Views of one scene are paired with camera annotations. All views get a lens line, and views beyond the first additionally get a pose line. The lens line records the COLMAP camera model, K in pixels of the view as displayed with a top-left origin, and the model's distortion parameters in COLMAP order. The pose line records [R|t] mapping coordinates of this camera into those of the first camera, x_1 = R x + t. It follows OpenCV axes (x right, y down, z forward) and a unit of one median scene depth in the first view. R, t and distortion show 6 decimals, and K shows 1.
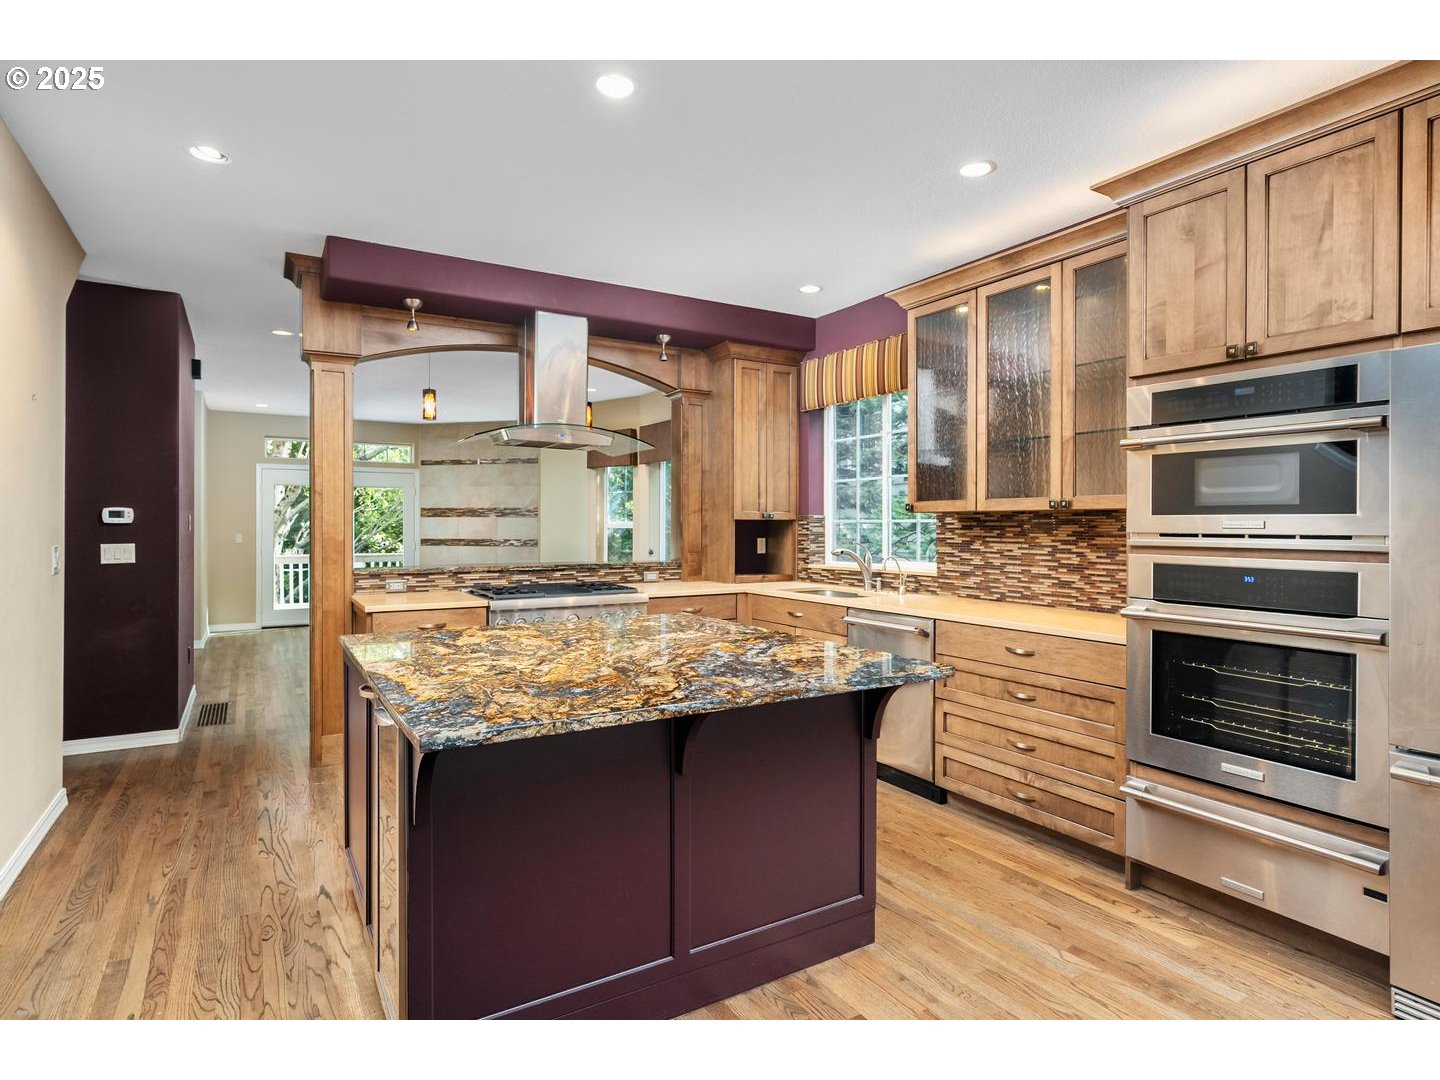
lens RADIAL K [[780.0, 0, 722.2], [0, 780.0, 530.9], [0, 0, 1]] dist [-0.002588, 0.000512]
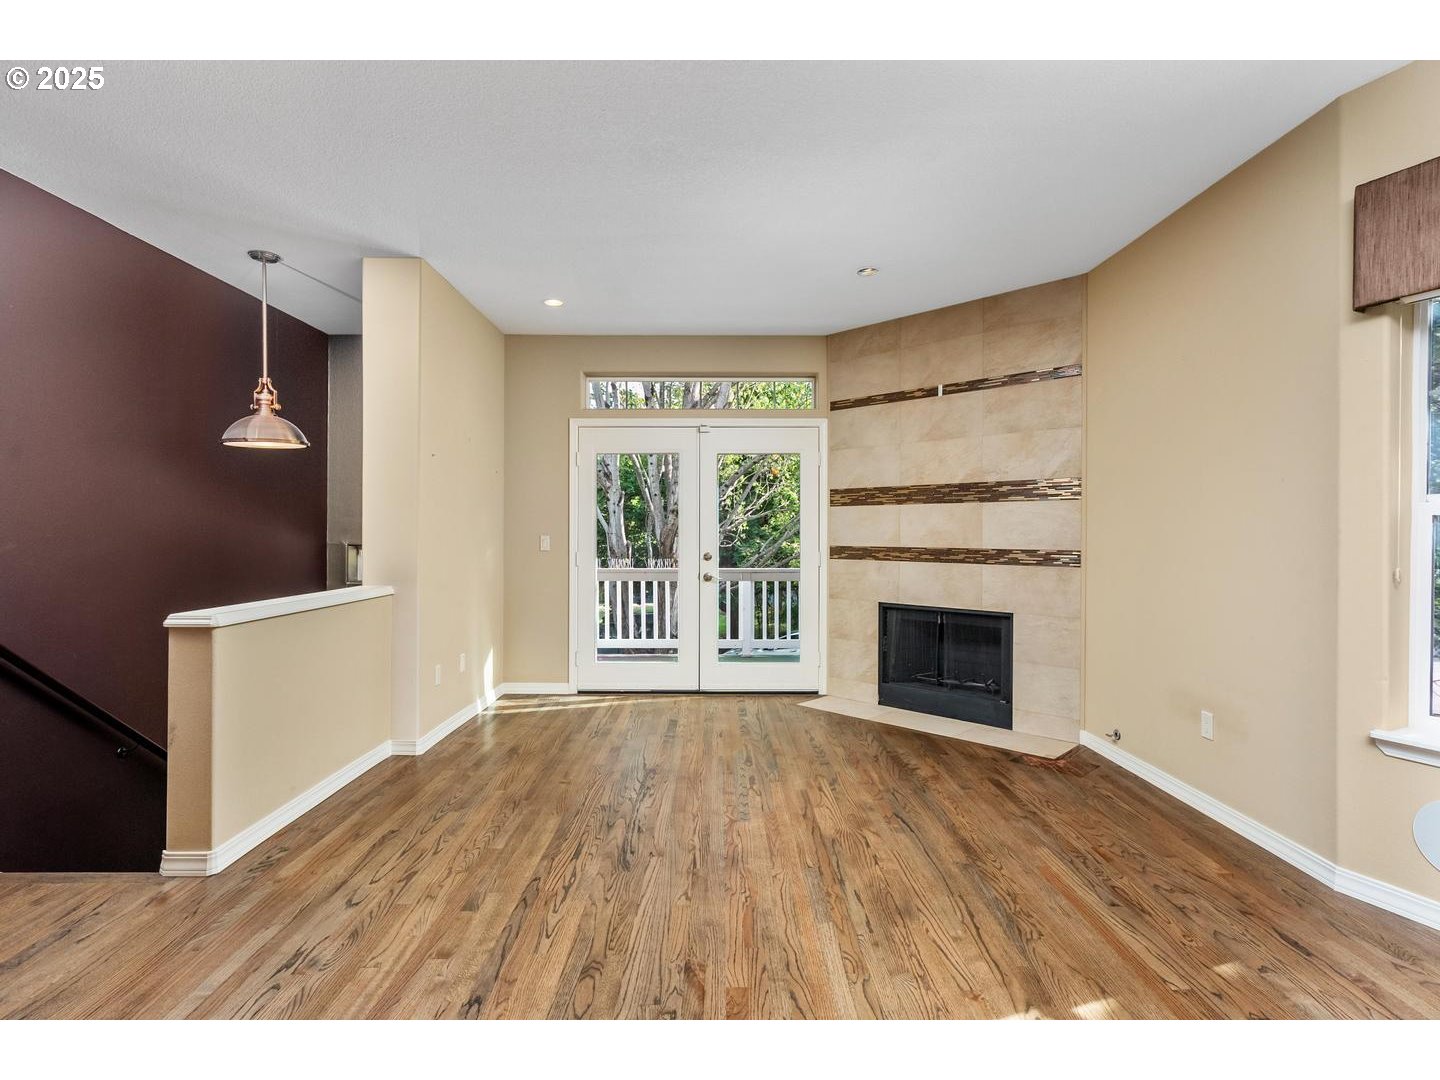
lens RADIAL K [[710.9, 0, 719.2], [0, 710.9, 535.8], [0, 0, 1]] dist [-0.004953, 0.000765]
pose [[0.856527, 0.001113, -0.516100, -0.567482], [-0.003430, 0.999988, -0.003536, 0.013806], [0.516090, 0.004799, 0.856521, 1.542319]]
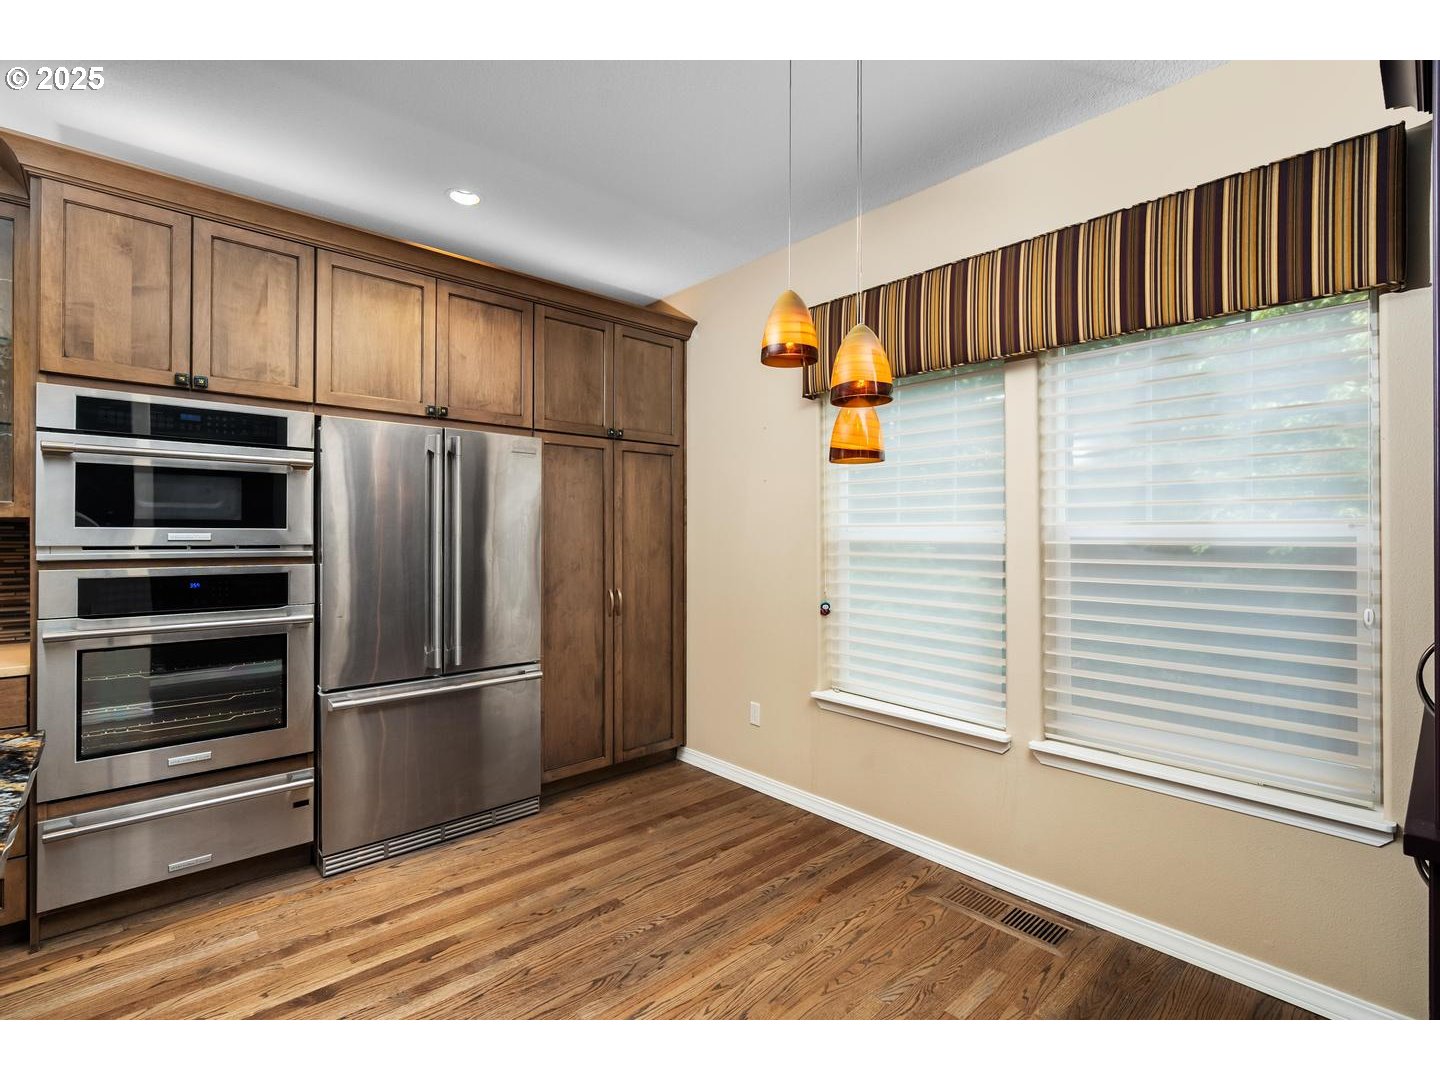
lens RADIAL K [[672.4, 0, 717.3], [0, 672.4, 535.7], [0, 0, 1]] dist [-0.015608, 0.000481]
pose [[-0.201071, -0.002377, 0.979574, -0.265181], [0.006868, 0.999969, 0.003837, -0.005484], [-0.979553, 0.007499, -0.201048, 0.288752]]
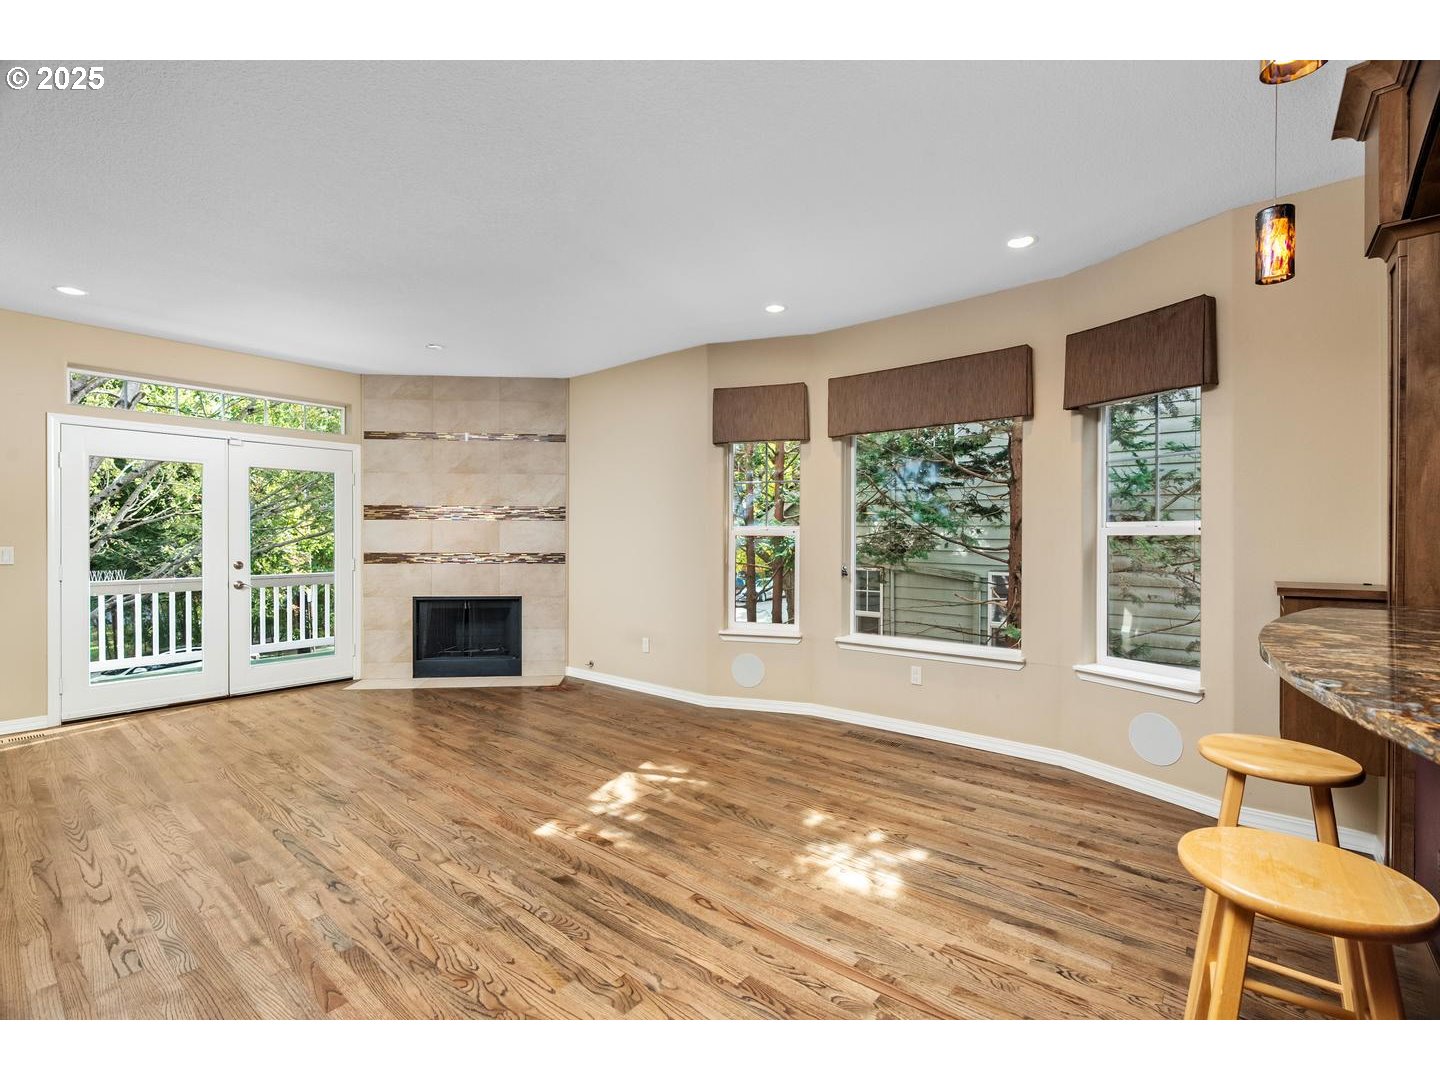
lens RADIAL K [[642.4, 0, 715.9], [0, 642.4, 539.9], [0, 0, 1]] dist [-0.011870, 0.004483]
pose [[0.946028, -0.001499, 0.324081, -0.815333], [0.002390, 0.999994, -0.002353, 0.003094], [-0.324075, 0.003001, 0.946027, 1.167678]]
